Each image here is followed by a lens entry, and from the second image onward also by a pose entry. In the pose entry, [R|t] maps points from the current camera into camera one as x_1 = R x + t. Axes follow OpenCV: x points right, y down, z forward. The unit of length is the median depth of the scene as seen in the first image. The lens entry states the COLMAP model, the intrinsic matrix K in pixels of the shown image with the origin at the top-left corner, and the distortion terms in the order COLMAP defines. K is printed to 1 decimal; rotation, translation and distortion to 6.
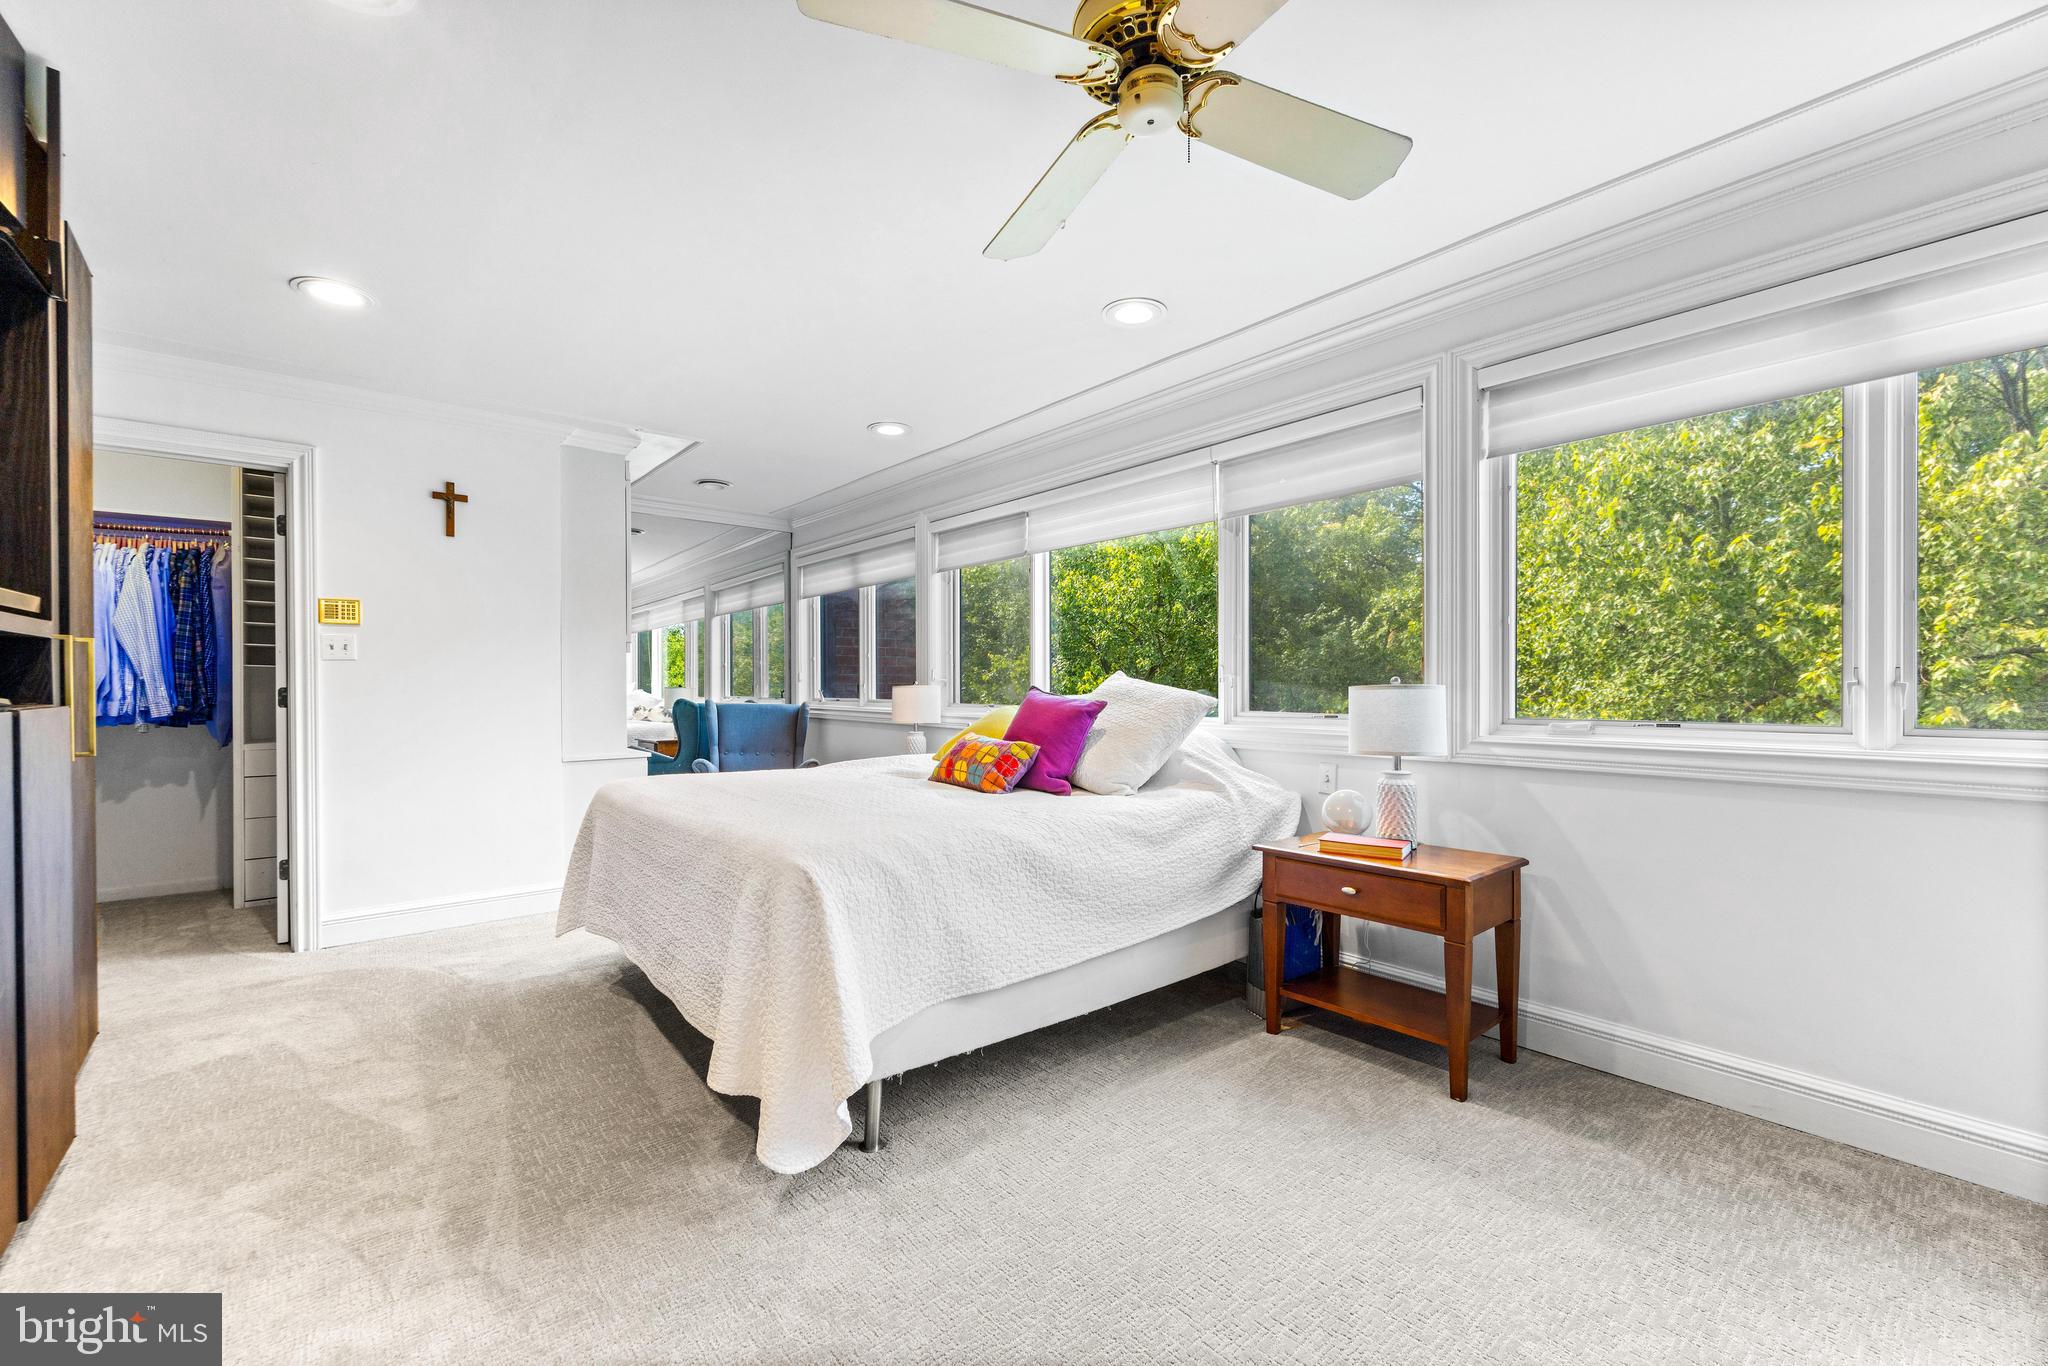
lens RADIAL K [[824.1, 0, 1028.6], [0, 824.1, 691.2], [0, 0, 1]] dist [-0.002051, 0.000292]
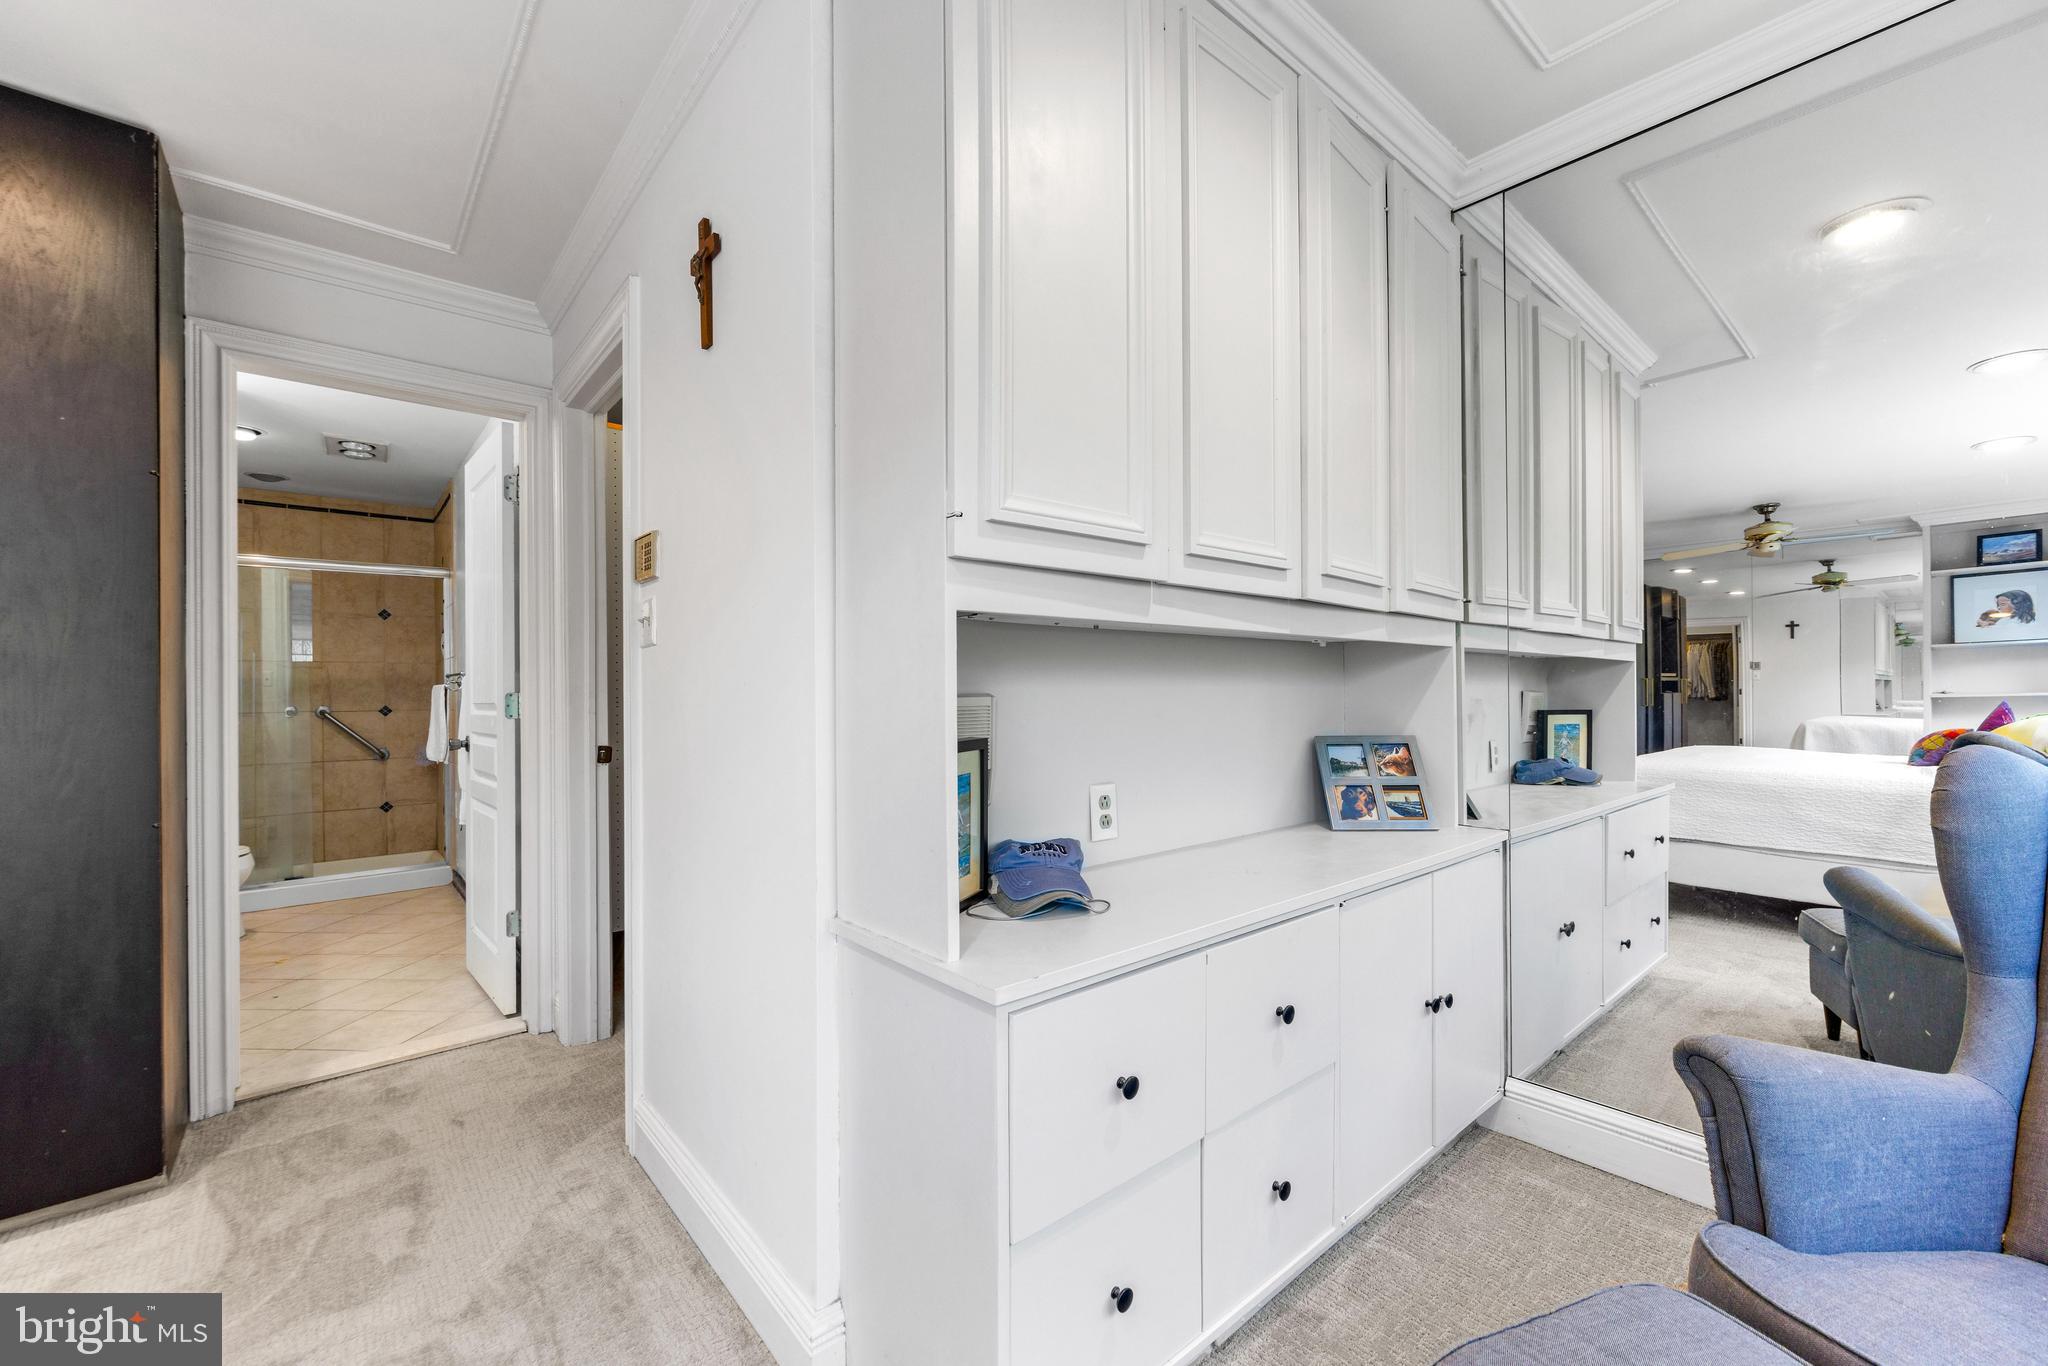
lens RADIAL K [[824.1, 0, 1025.8], [0, 824.1, 685.2], [0, 0, 1]] dist [-0.002051, 0.000292]
pose [[-0.000723, 0.003004, -0.999995, 2.827608], [-0.005534, 0.999980, 0.003008, -0.017749], [0.999984, 0.005536, -0.000706, -2.197059]]
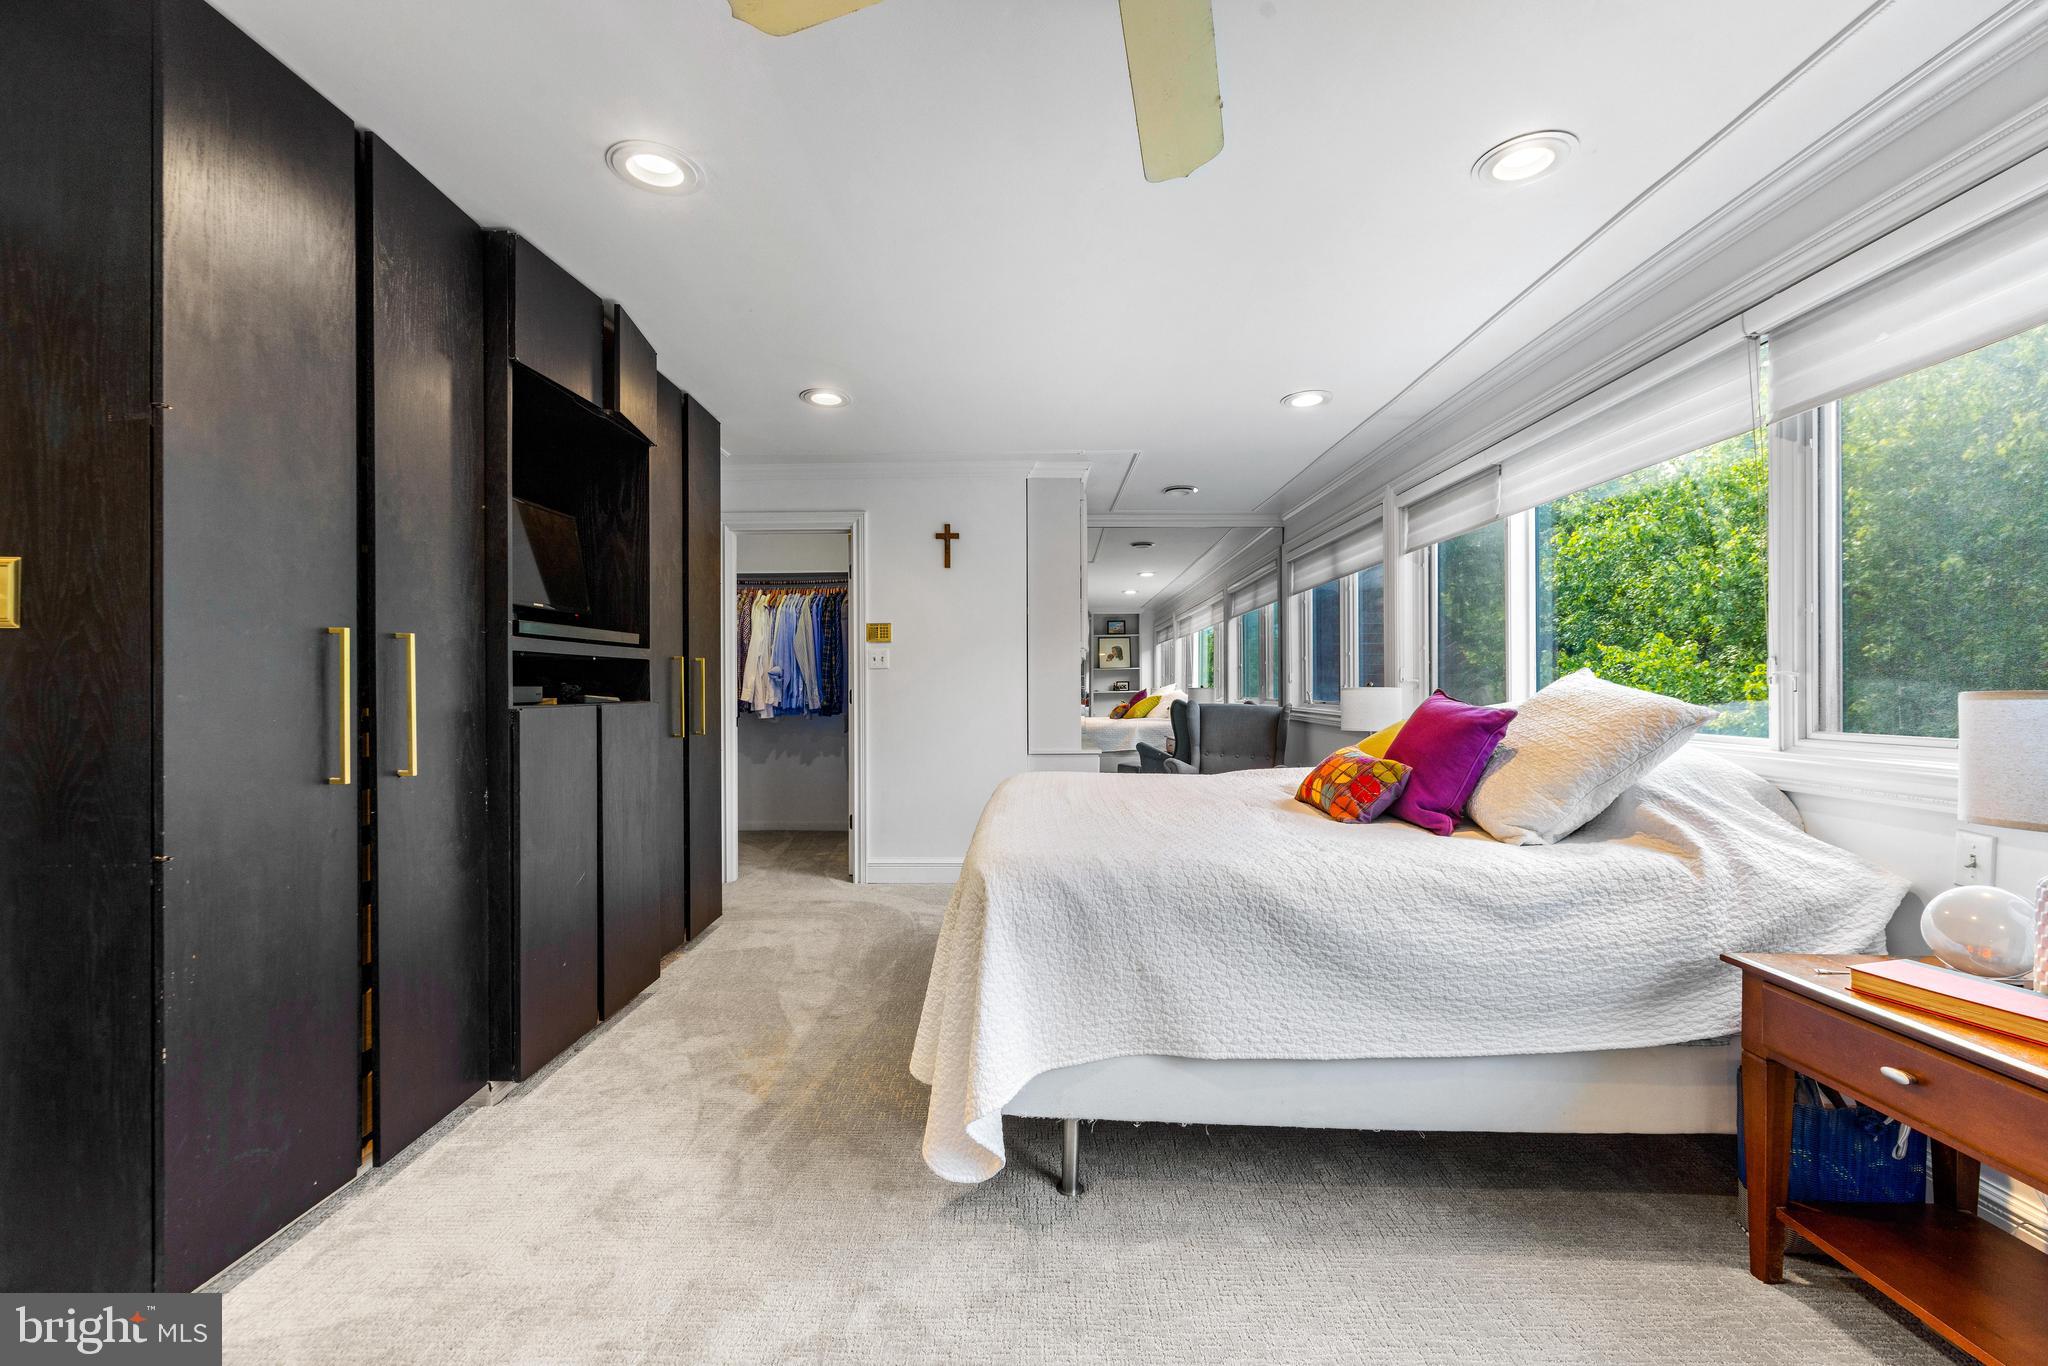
lens RADIAL K [[824.1, 0, 1017.1], [0, 824.1, 686.4], [0, 0, 1]] dist [-0.002051, 0.000292]
pose [[0.747654, -0.000810, -0.664088, 0.251570], [-0.002863, 0.999986, -0.004443, -0.004730], [0.664082, 0.005223, 0.747641, 0.175655]]
